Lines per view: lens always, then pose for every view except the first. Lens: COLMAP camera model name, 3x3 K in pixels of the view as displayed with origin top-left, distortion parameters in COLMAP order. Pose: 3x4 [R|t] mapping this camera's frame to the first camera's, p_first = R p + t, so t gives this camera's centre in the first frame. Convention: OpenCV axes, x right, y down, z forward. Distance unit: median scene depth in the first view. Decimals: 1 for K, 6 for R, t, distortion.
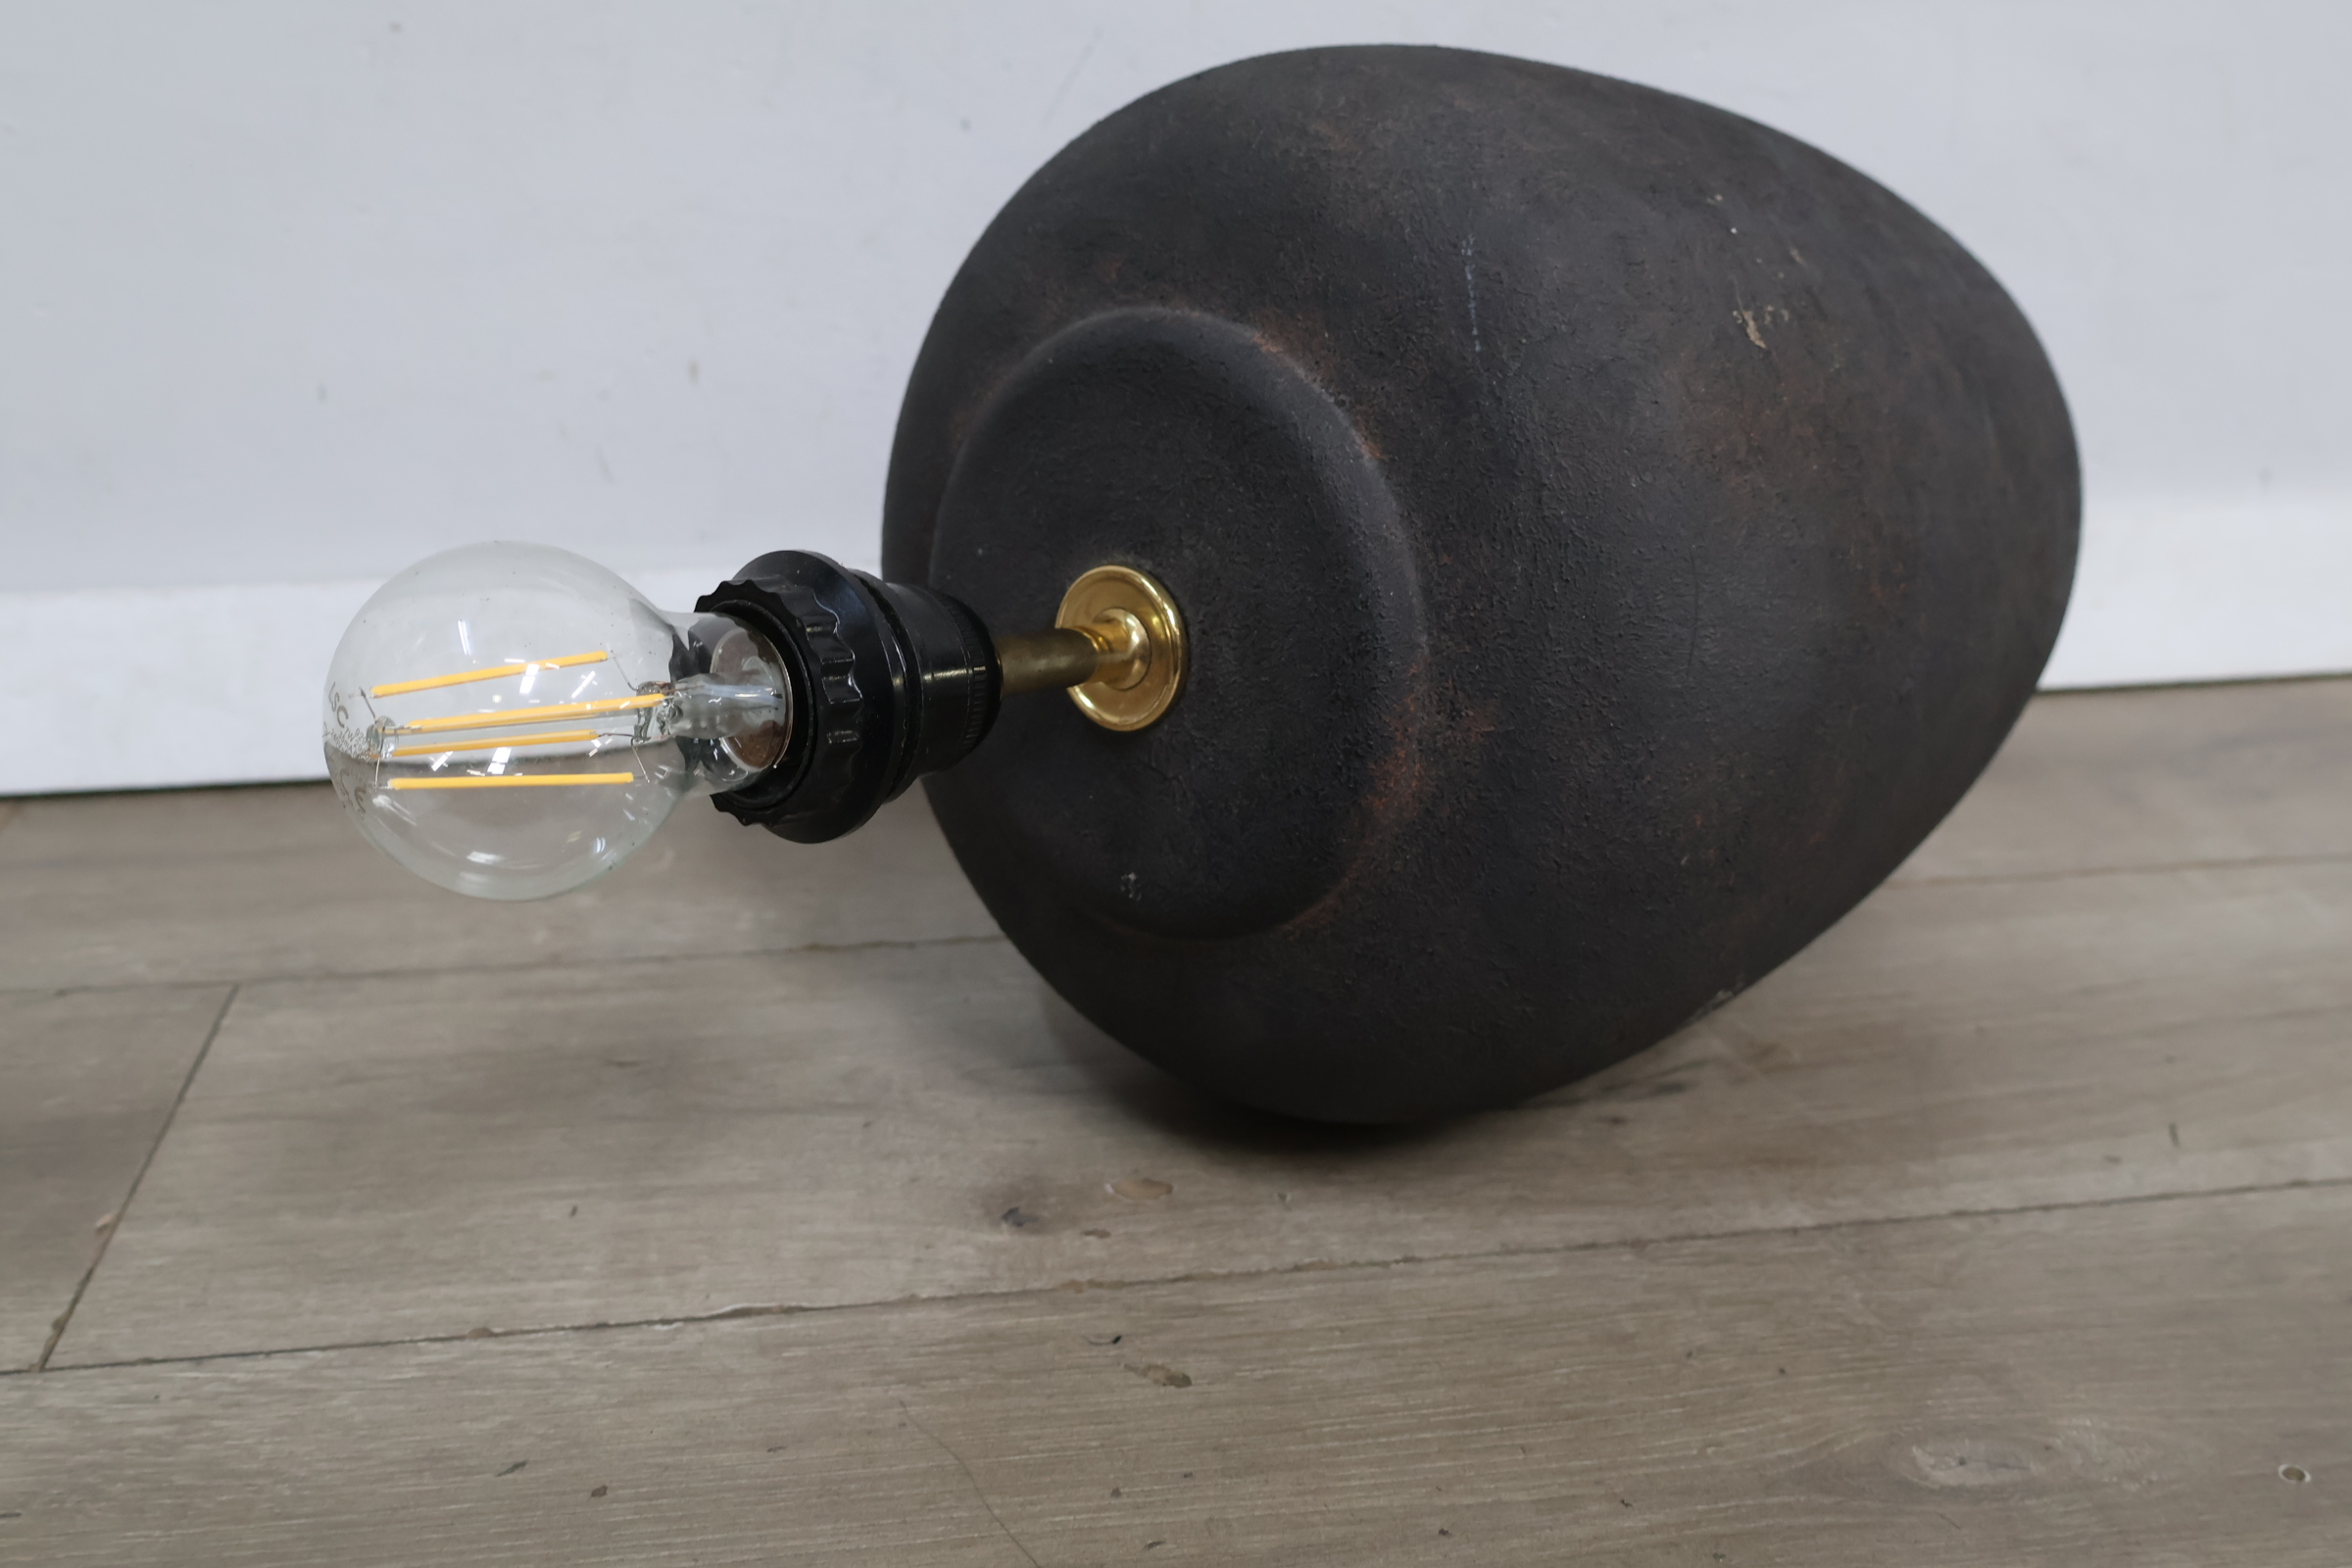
lens RADIAL K [[2289.6, 0, 1177.8], [0, 2289.6, 787.3], [0, 0, 1]] dist [0.016581, 0.000000]
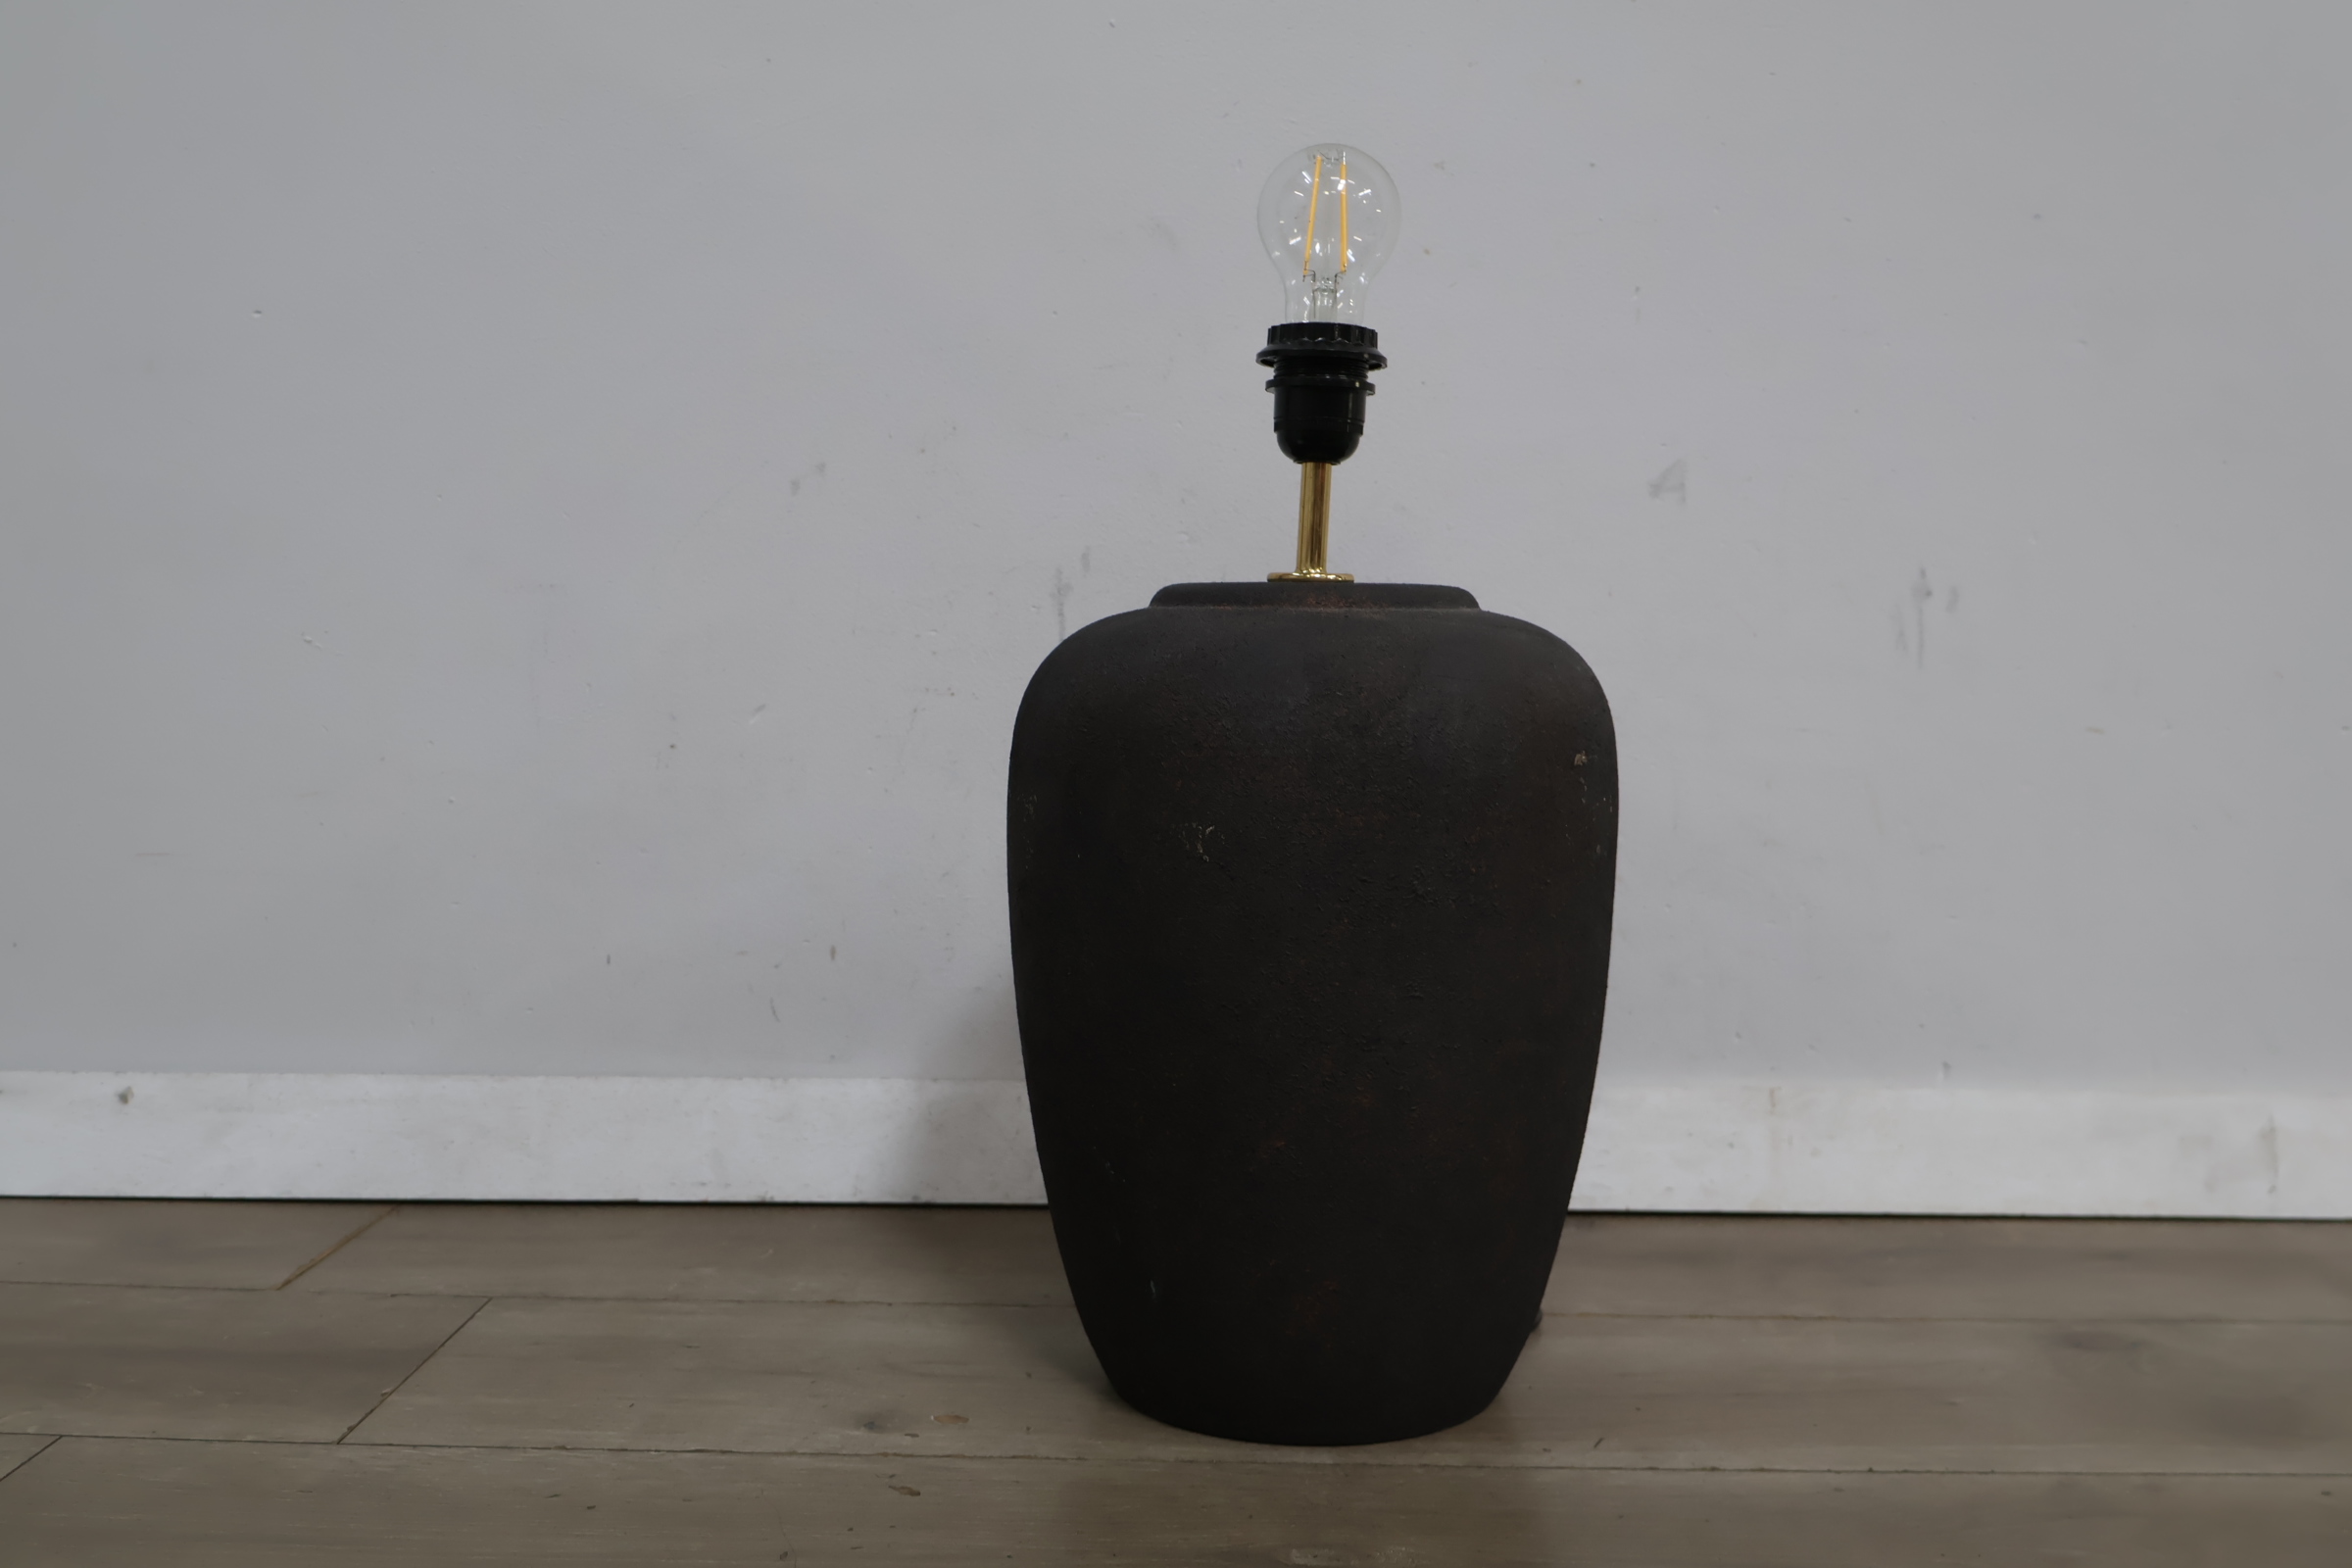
lens RADIAL K [[2289.6, 0, 1172.7], [0, 2289.6, 787.9], [0, 0, 1]] dist [0.016581, 0.000000]
pose [[0.982301, 0.015875, -0.186633, 0.488314], [-0.065959, 0.961897, -0.265338, 0.176592], [0.175310, 0.272952, 0.945920, -0.757878]]
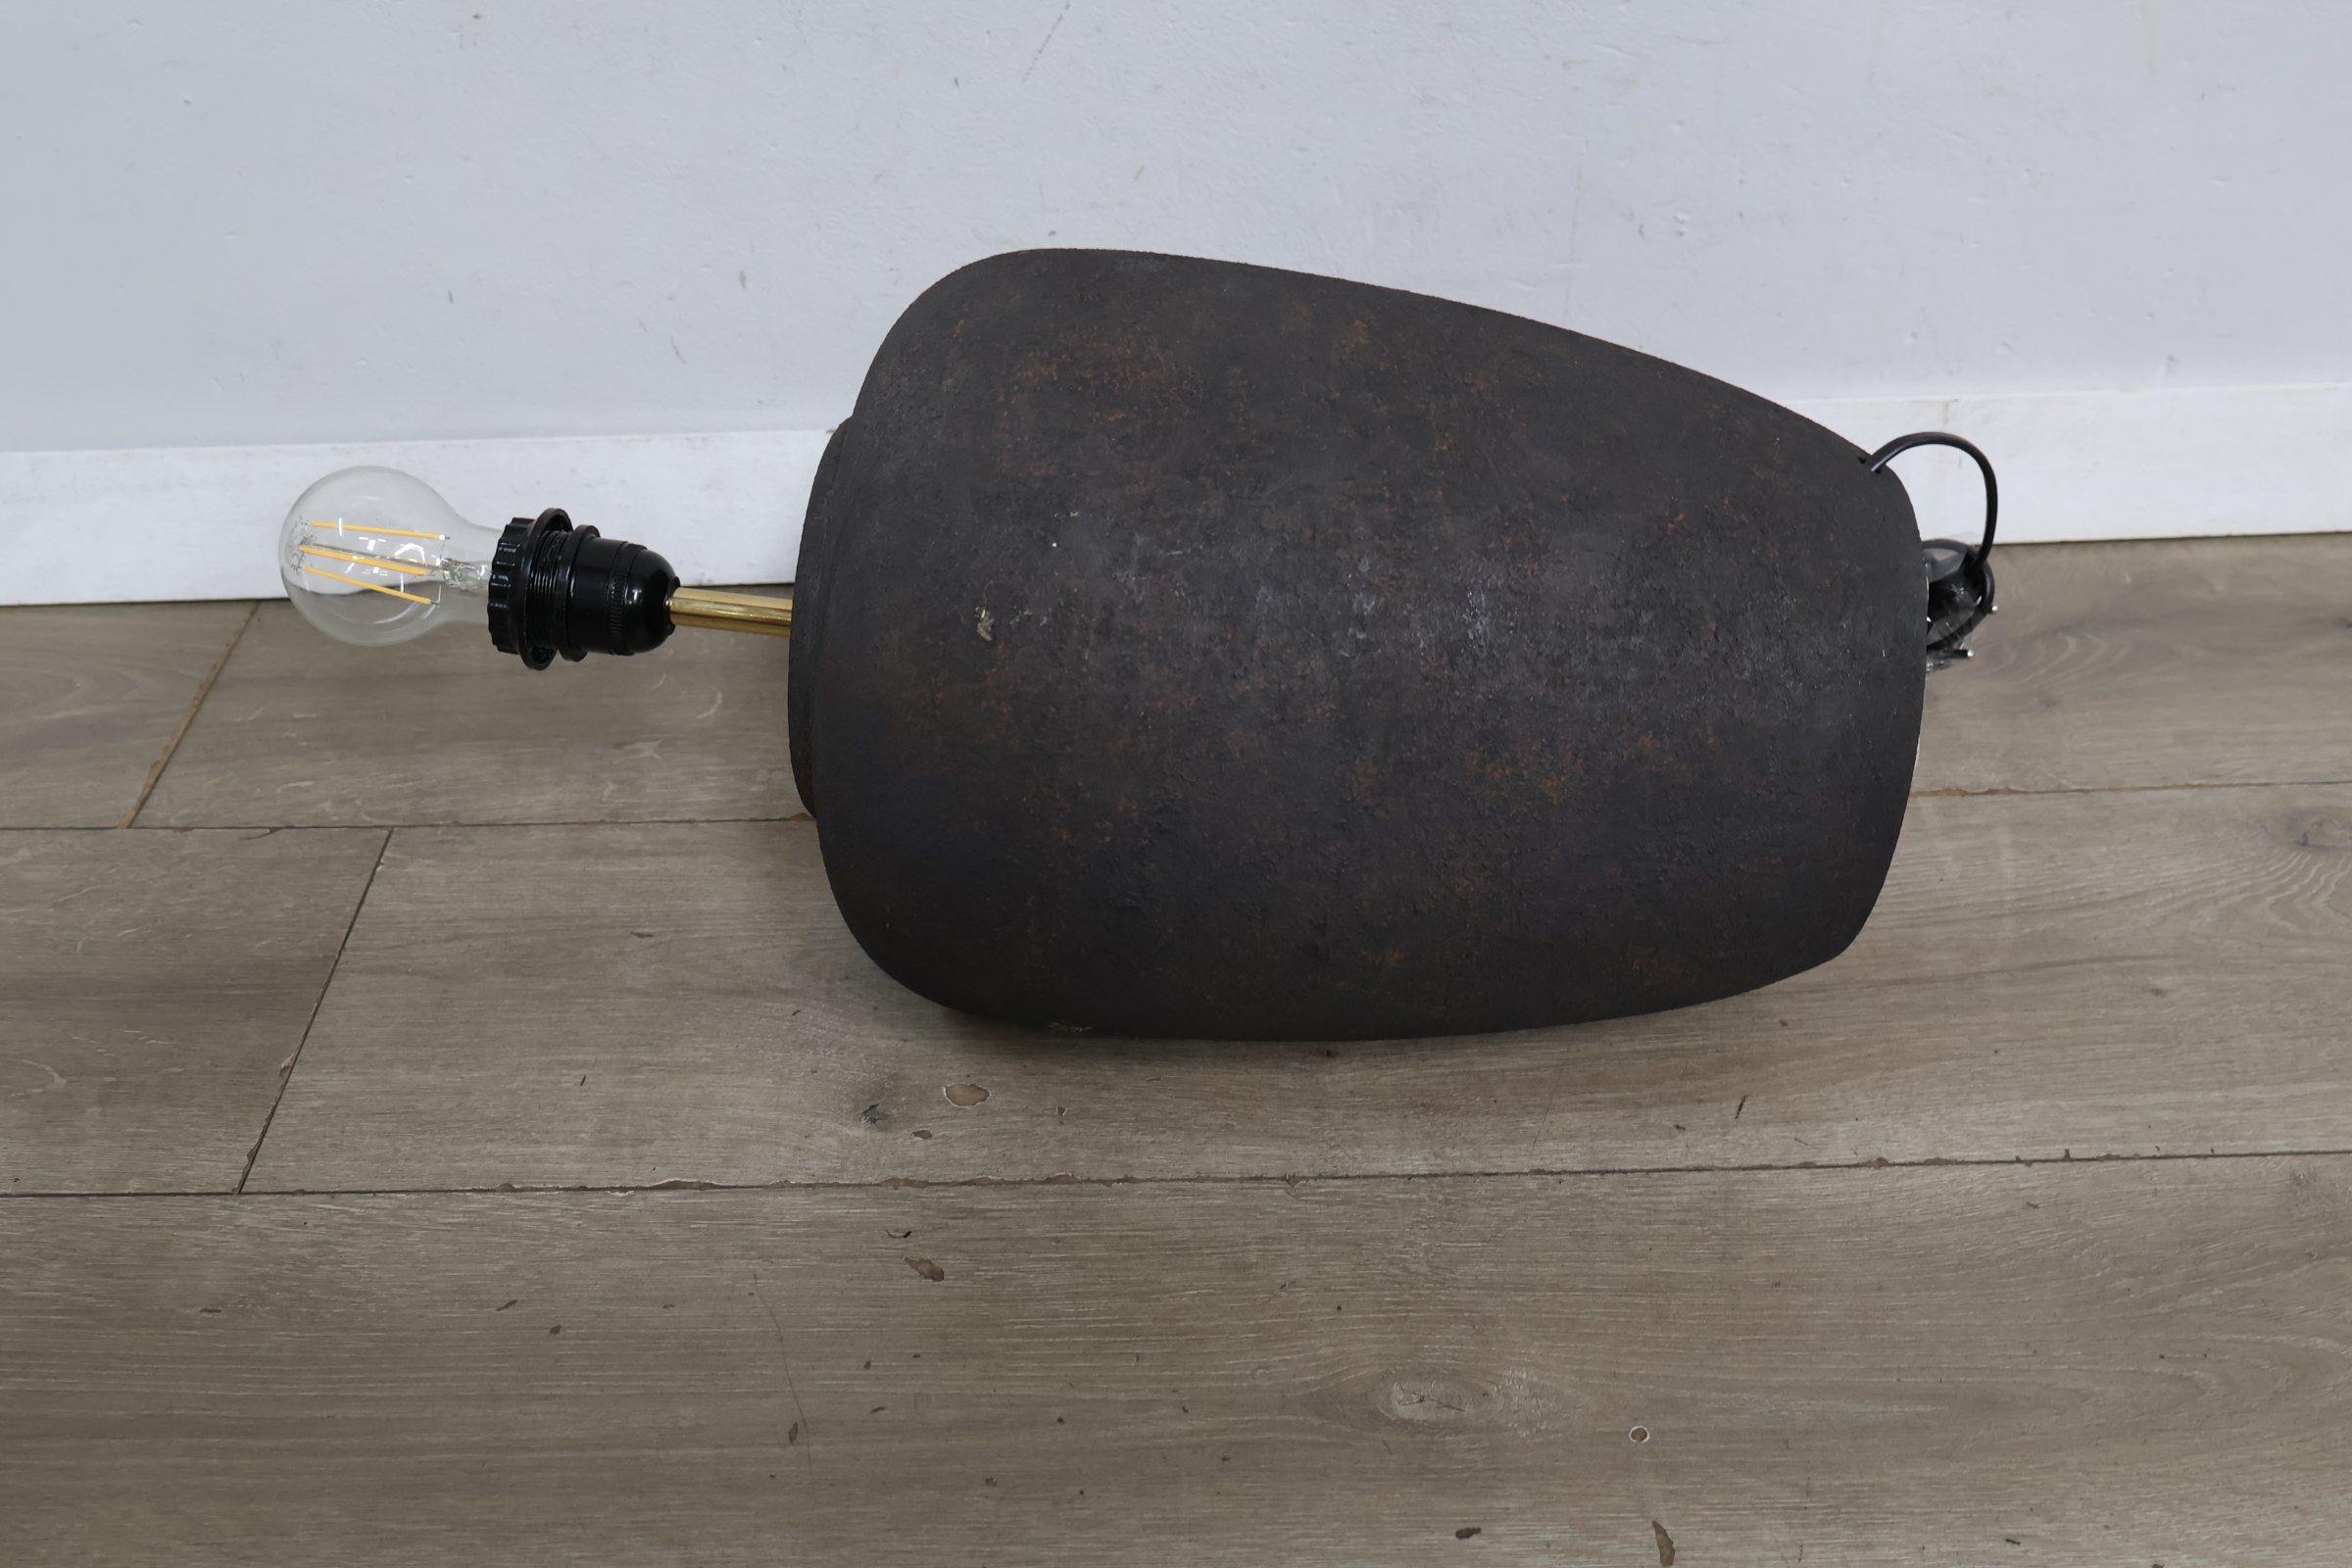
lens RADIAL K [[2289.6, 0, 1171.3], [0, 2289.6, 784.6], [0, 0, 1]] dist [0.016581, 0.000000]
pose [[0.986381, 0.074426, -0.146676, 0.325658], [-0.025659, 0.950477, 0.309734, -0.483382], [0.162465, -0.301752, 0.939442, -0.276702]]
